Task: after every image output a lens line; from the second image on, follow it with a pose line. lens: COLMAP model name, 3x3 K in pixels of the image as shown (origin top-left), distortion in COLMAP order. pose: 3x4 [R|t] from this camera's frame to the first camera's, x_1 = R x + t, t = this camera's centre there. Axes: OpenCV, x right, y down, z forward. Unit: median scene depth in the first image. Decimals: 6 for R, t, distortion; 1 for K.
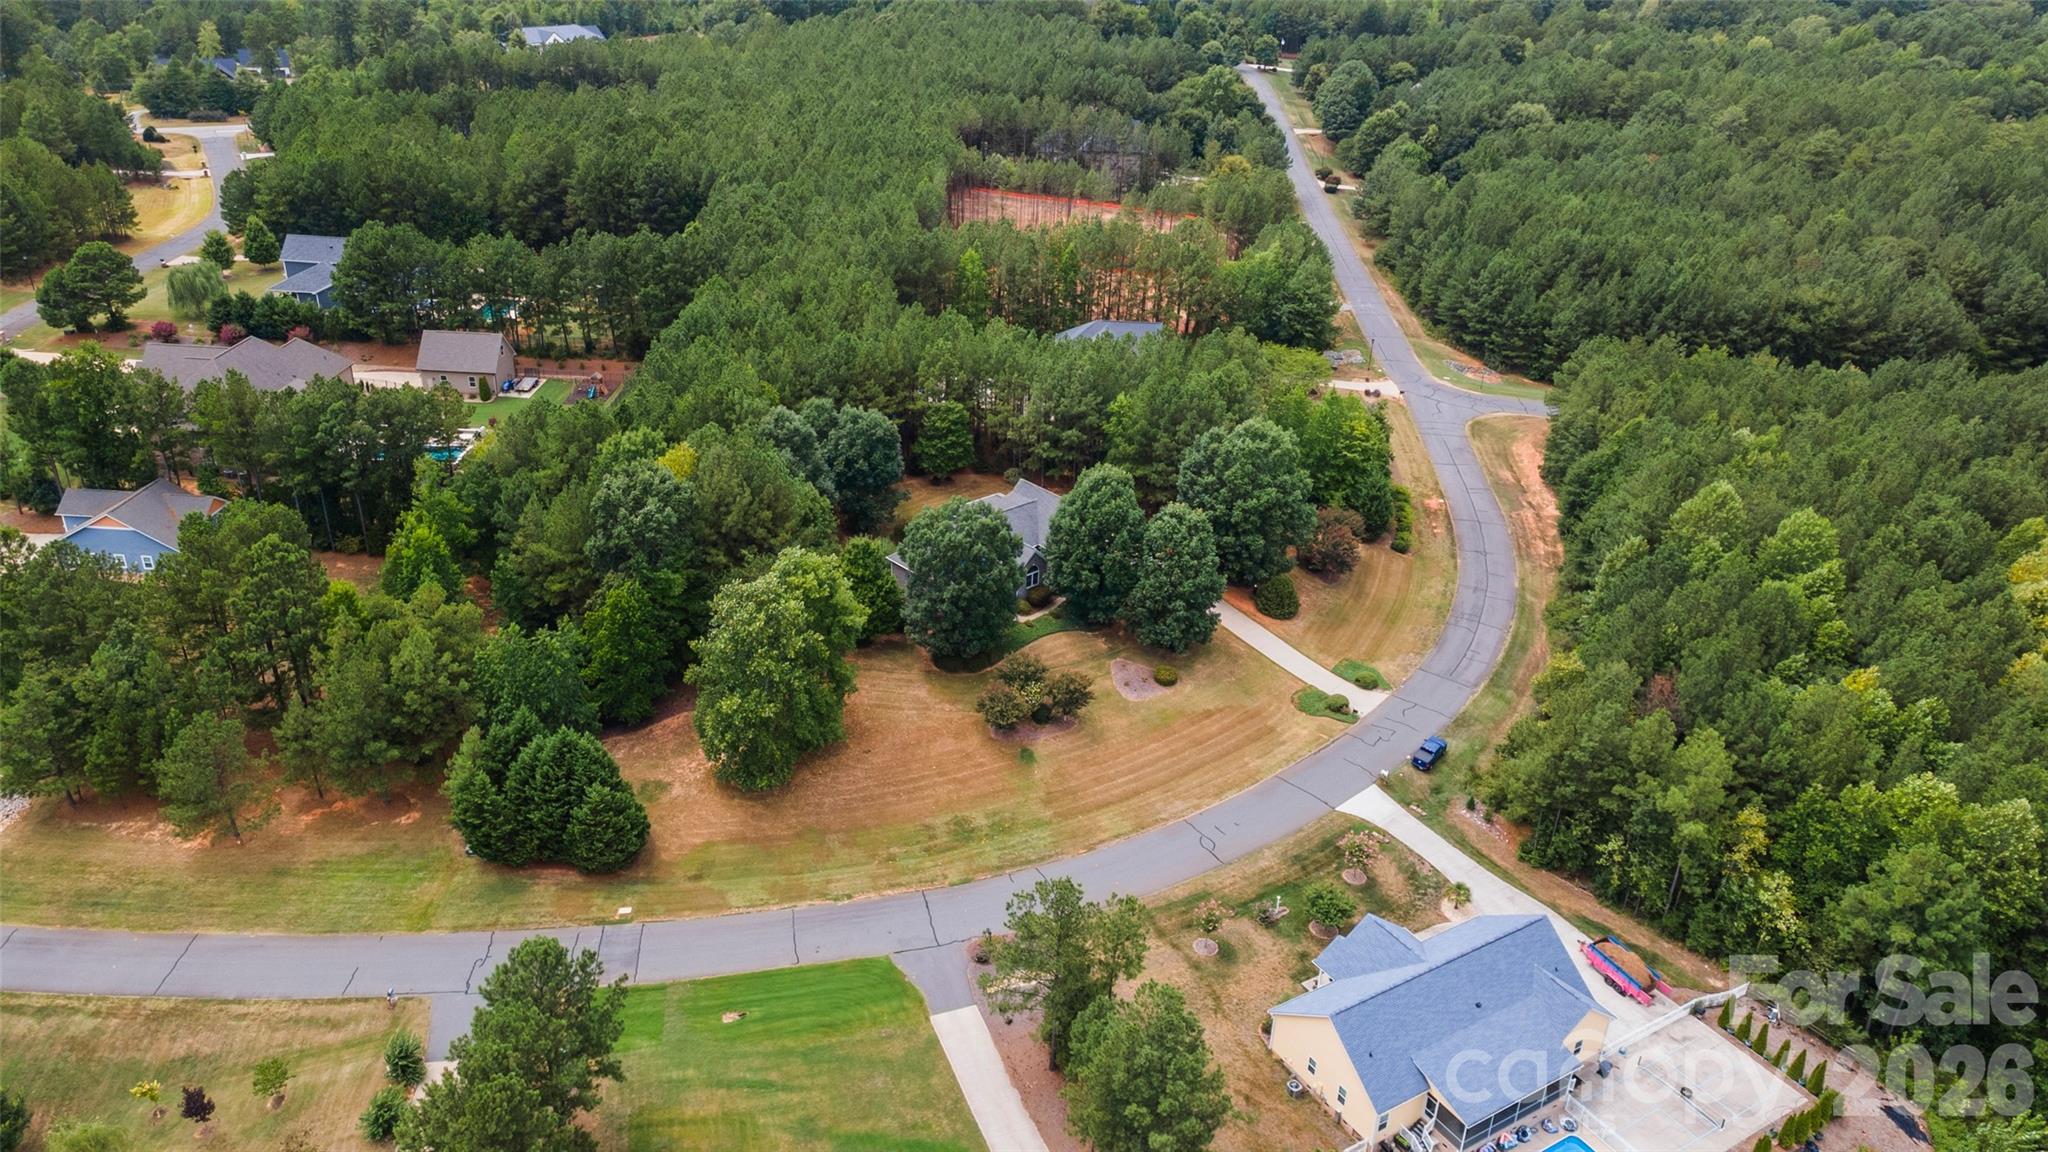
lens RADIAL K [[1466.9, 0, 1024.0], [0, 1466.9, 576.0], [0, 0, 1]] dist [0.033830, 0.004089]
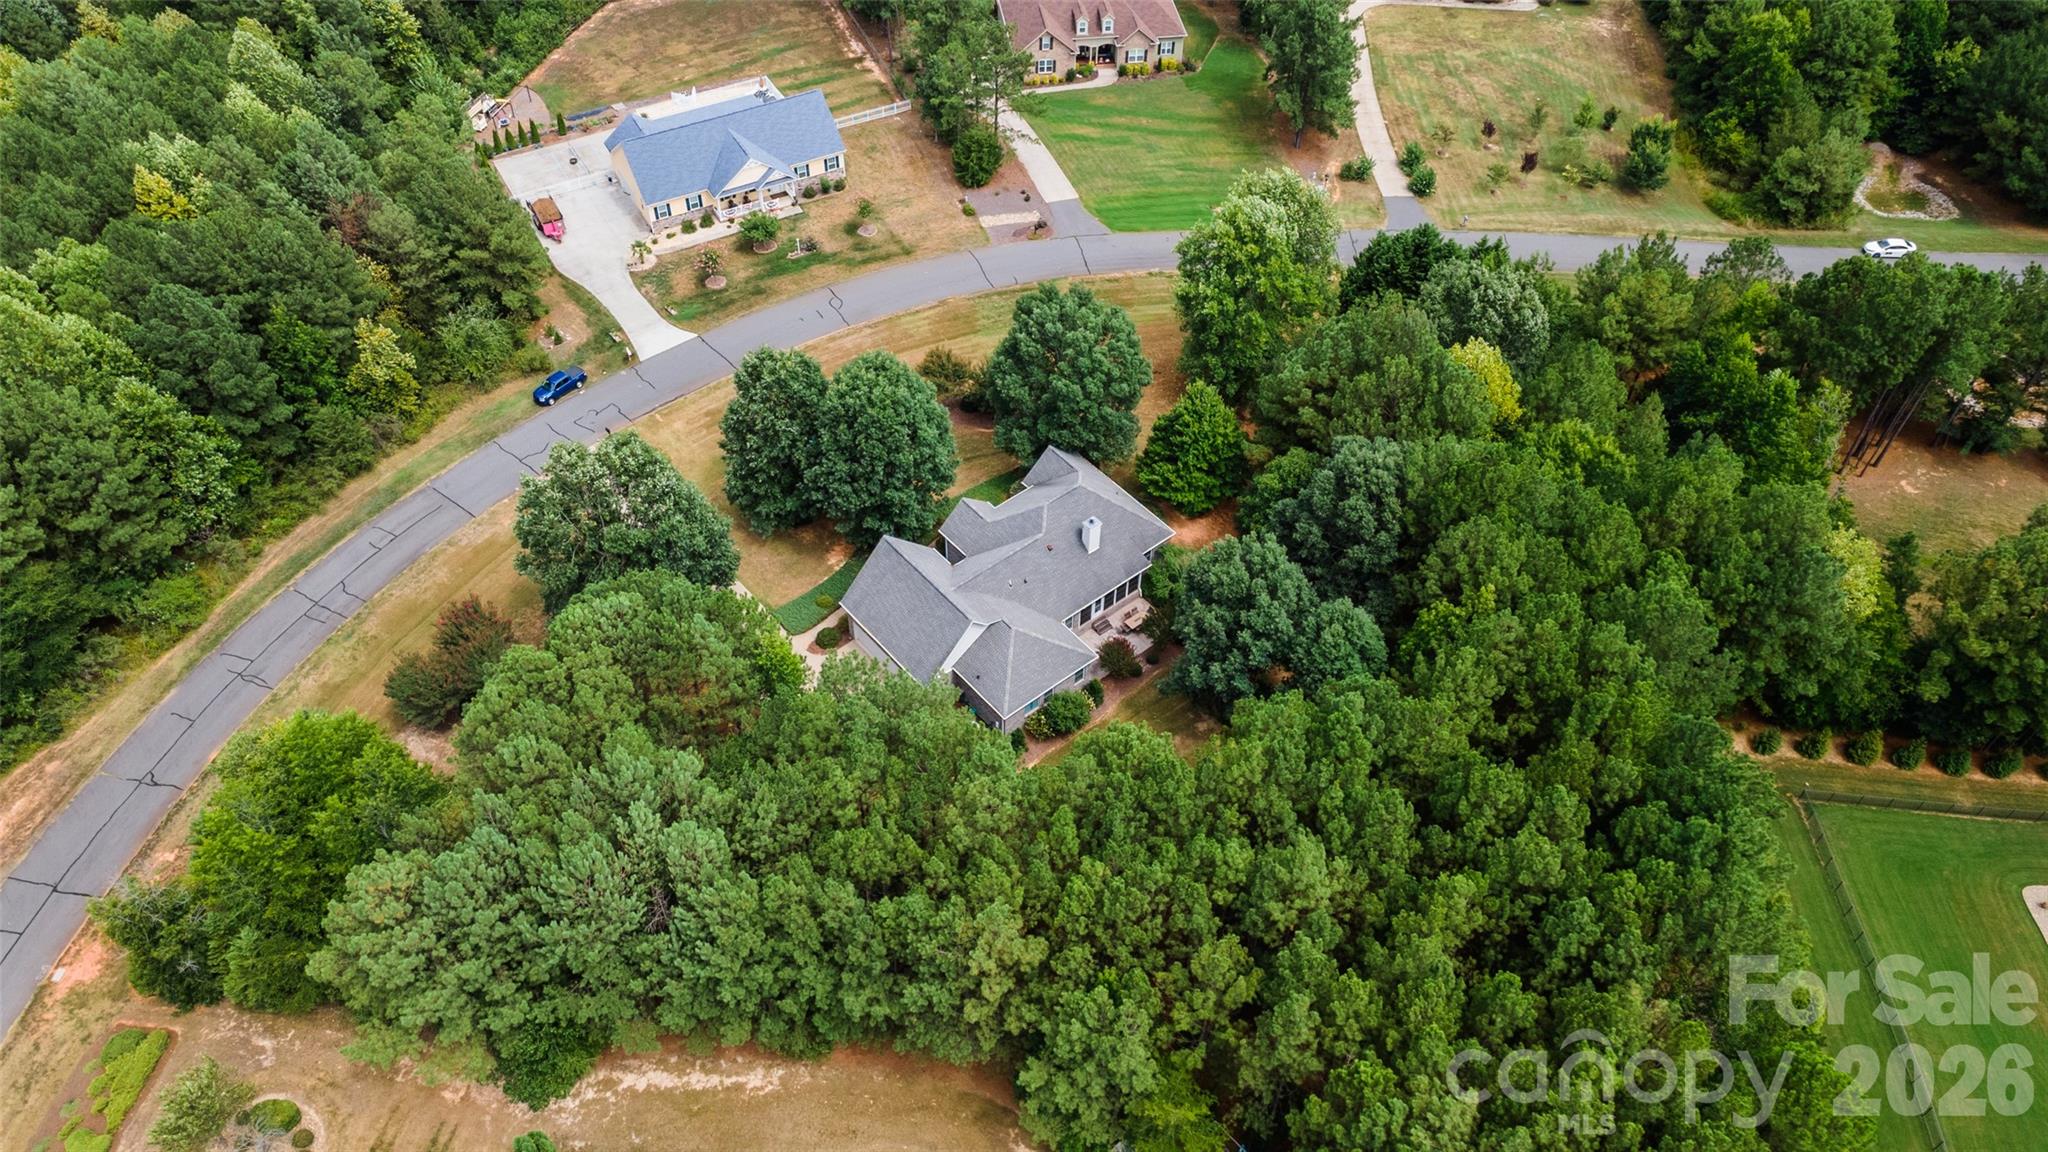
lens RADIAL K [[1466.9, 0, 1024.0], [0, 1466.9, 576.0], [0, 0, 1]] dist [0.033830, 0.004089]
pose [[-0.997241, -0.073419, -0.010943, -0.016448], [-0.028657, 0.244801, 0.969150, -0.709837], [-0.068476, 0.966790, -0.246229, 1.231260]]
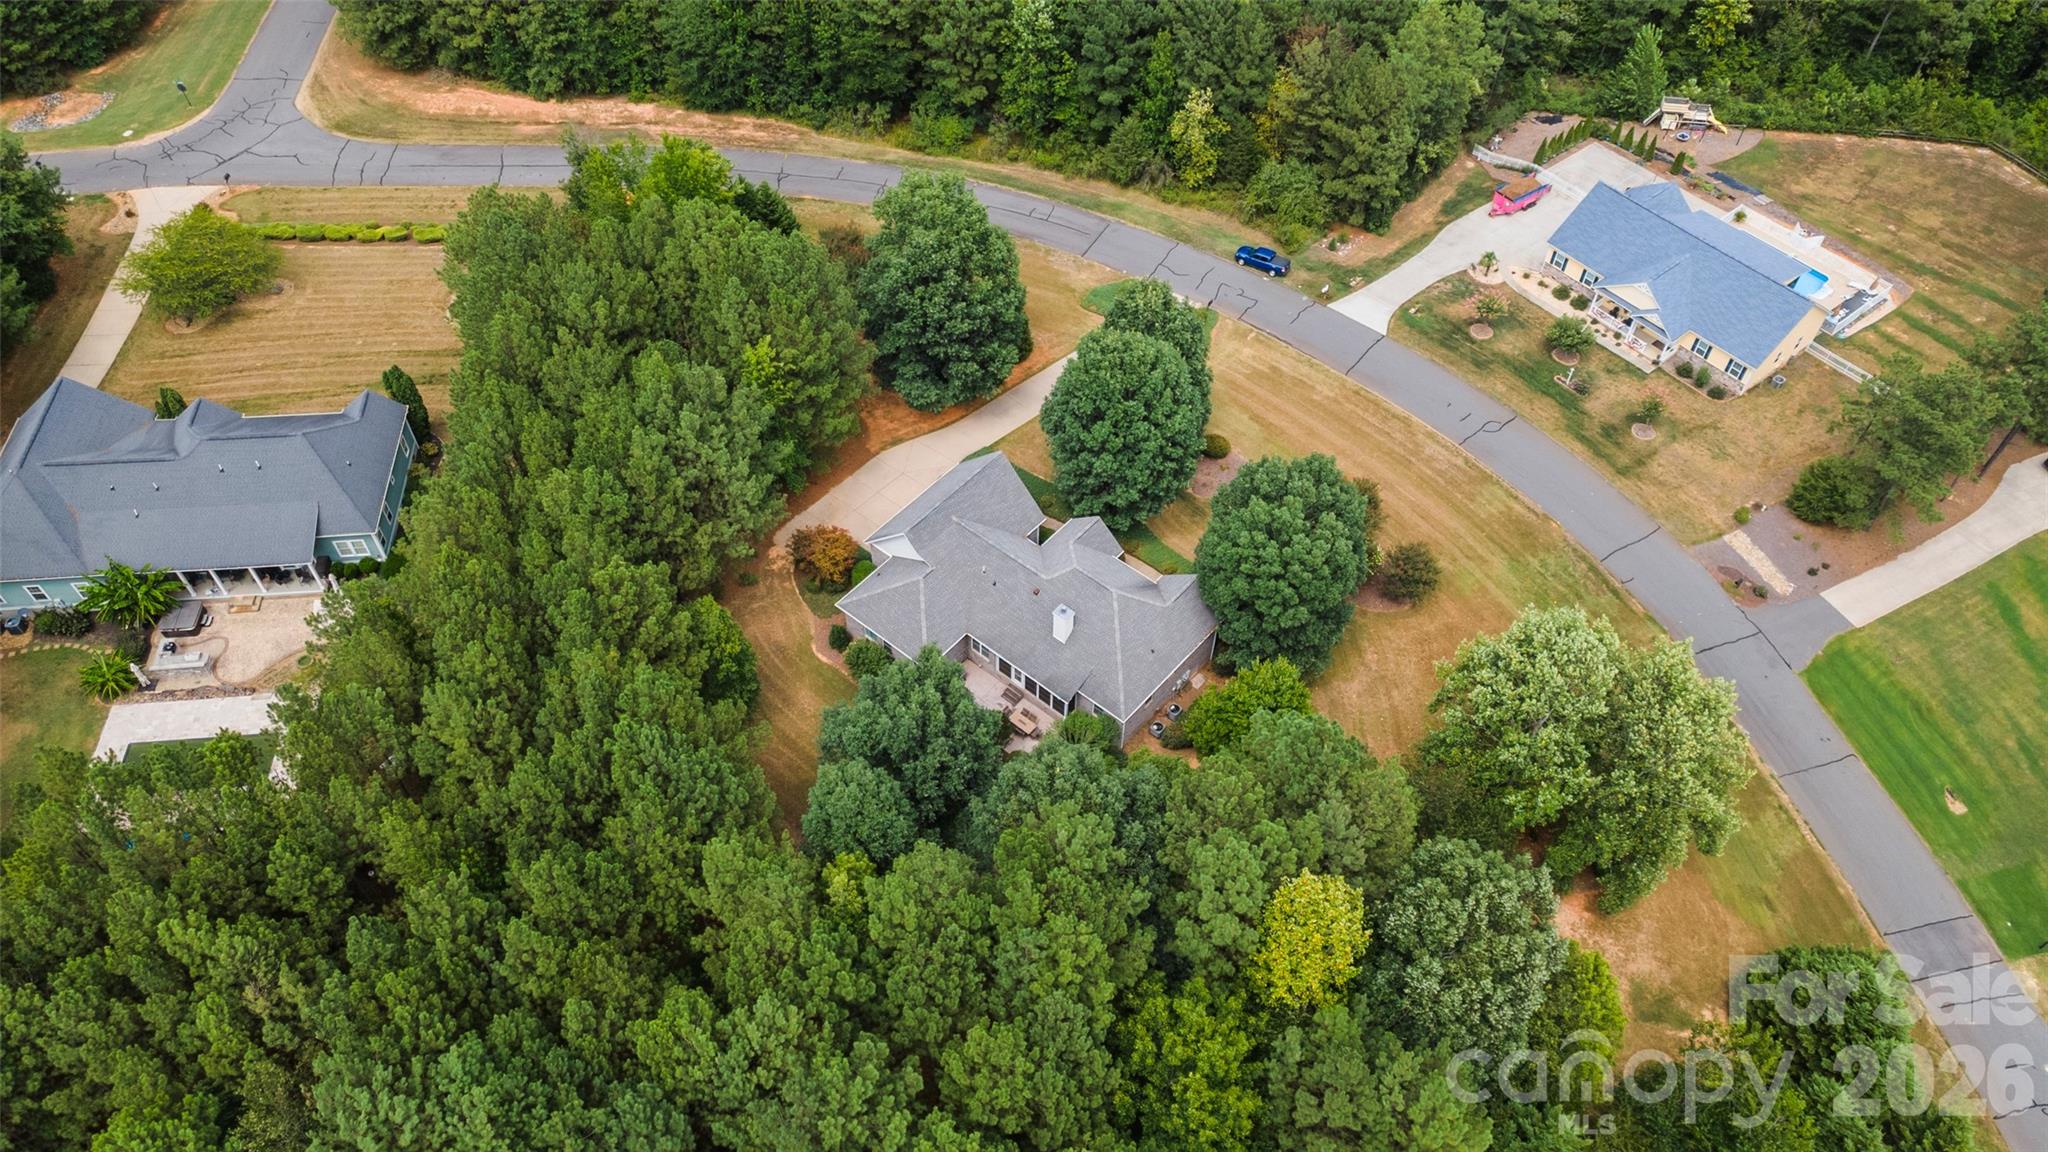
lens RADIAL K [[1509.9, 0, 1022.7], [0, 1509.9, 533.6], [0, 0, 1]] dist [0.033043, 0.007711]
pose [[-0.118248, -0.778371, 0.616567, -0.426283], [0.449979, 0.511506, 0.732038, -0.545027], [-0.885176, 0.364004, 0.289766, 0.851446]]
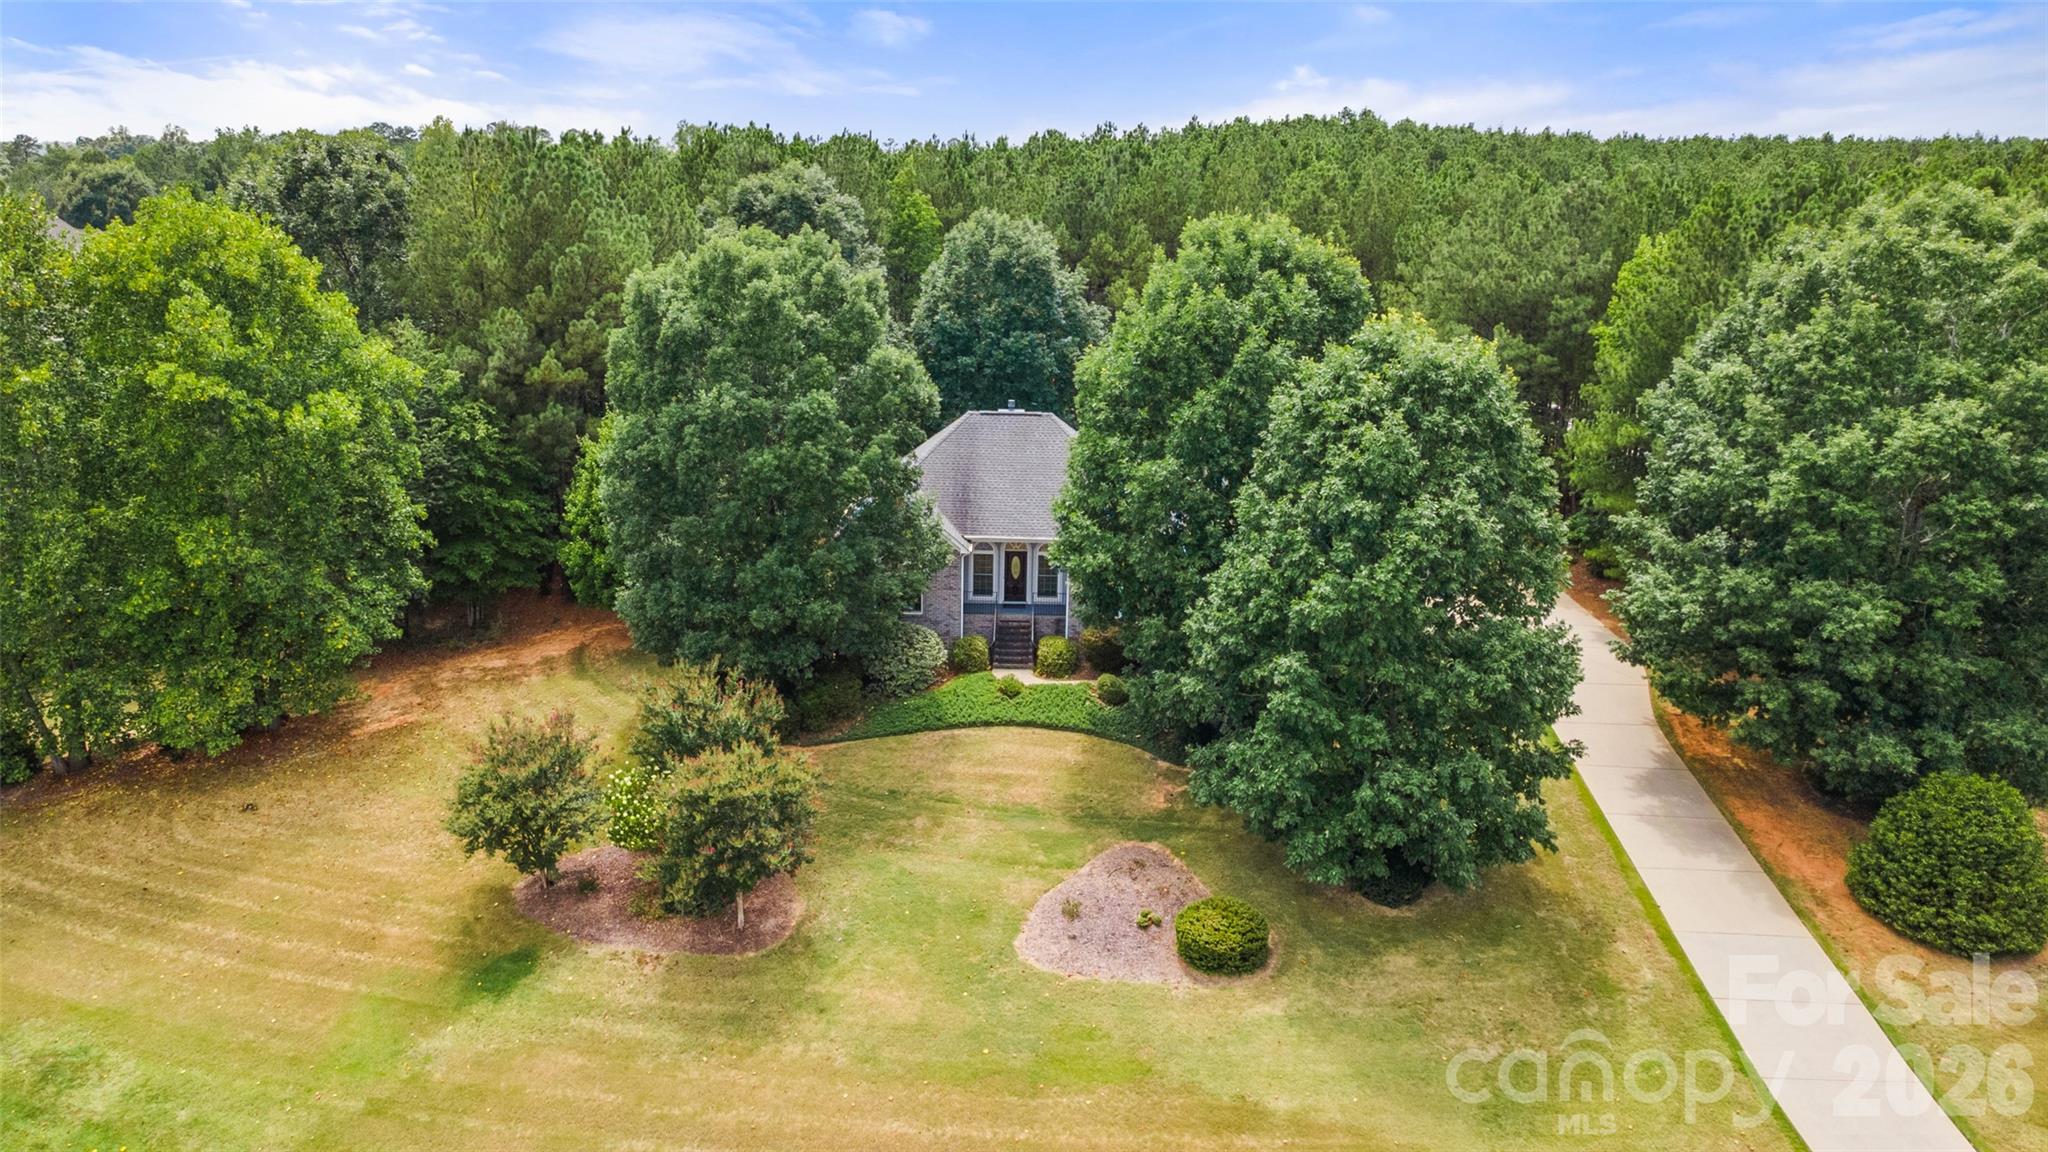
lens RADIAL K [[1509.9, 0, 1022.7], [0, 1509.9, 533.6], [0, 0, 1]] dist [0.033043, 0.007711]
pose [[0.733808, 0.131500, -0.666508, 0.237766], [-0.295823, 0.945040, -0.139240, 0.047322], [0.611567, 0.299344, 0.732379, 0.740673]]
